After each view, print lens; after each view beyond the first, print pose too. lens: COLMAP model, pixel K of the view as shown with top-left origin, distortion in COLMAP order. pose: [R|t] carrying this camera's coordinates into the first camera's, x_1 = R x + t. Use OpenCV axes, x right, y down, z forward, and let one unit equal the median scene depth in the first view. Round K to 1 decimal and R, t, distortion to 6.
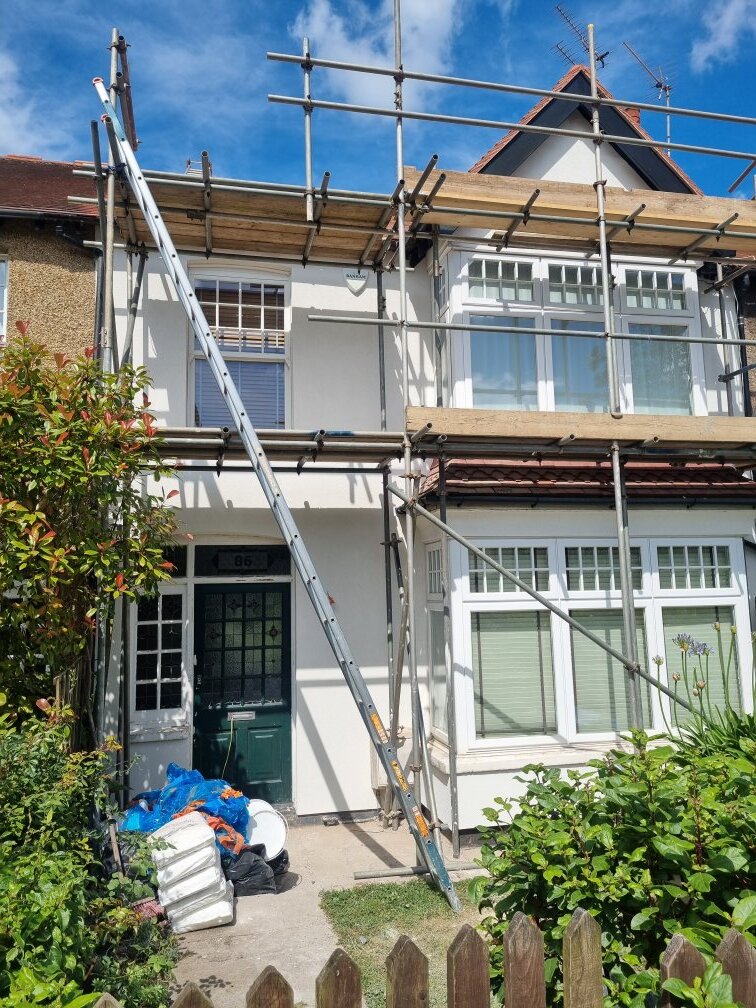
lens RADIAL K [[713.9, 0, 376.2], [0, 713.9, 494.2], [0, 0, 1]] dist [0.026519, -0.001480]
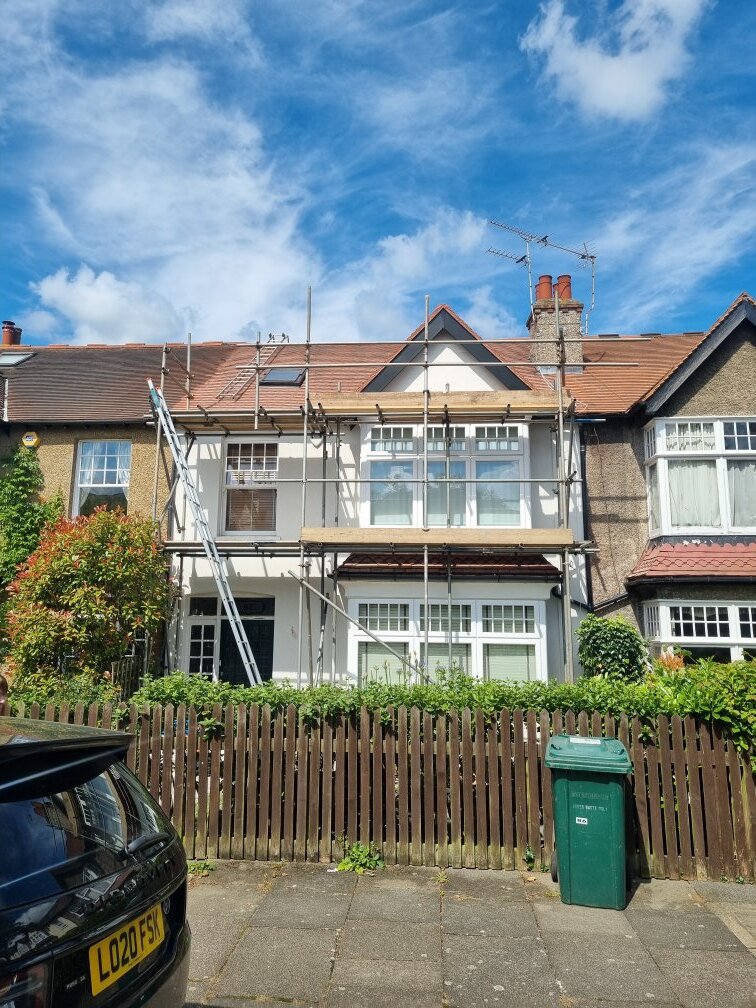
lens RADIAL K [[713.9, 0, 380.1], [0, 713.9, 493.5], [0, 0, 1]] dist [0.026519, -0.001480]
pose [[0.961243, -0.015542, -0.275265, 0.621129], [0.005015, 0.999230, -0.038904, -0.115227], [0.275658, 0.036016, 0.960581, -0.601568]]
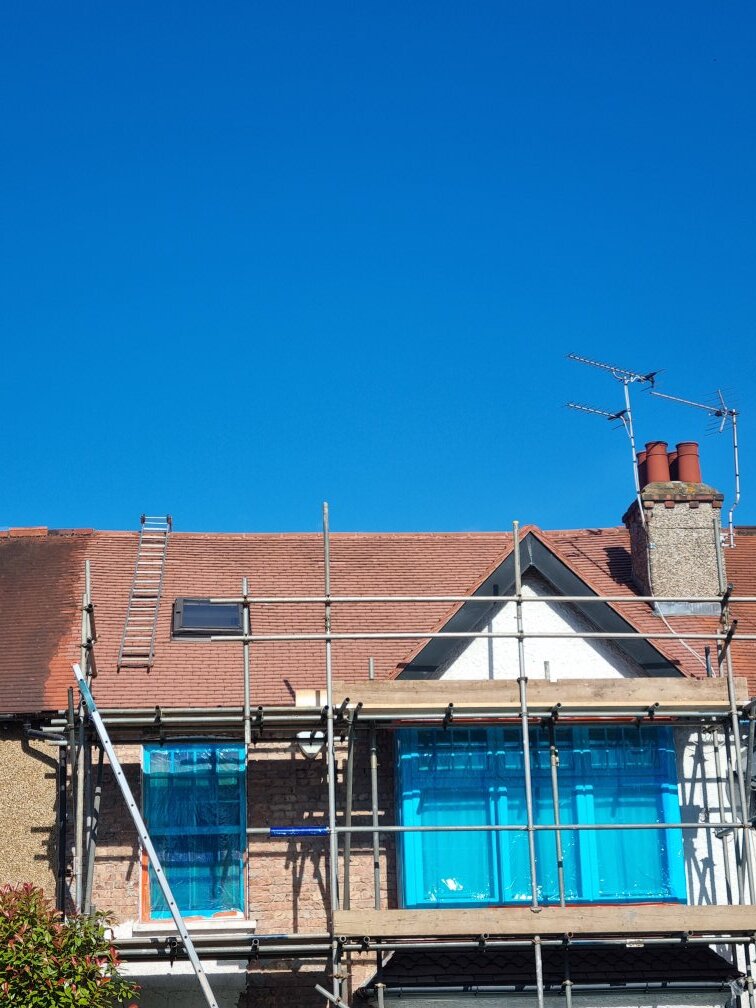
lens RADIAL K [[1714.2, 0, 371.8], [0, 1714.2, 502.3], [0, 0, 1]] dist [0.063690, 0.000000]
pose [[0.990888, -0.044685, -0.127063, 0.393543], [0.021964, 0.984344, -0.174885, -0.232658], [0.132888, 0.170501, 0.976356, -1.435943]]
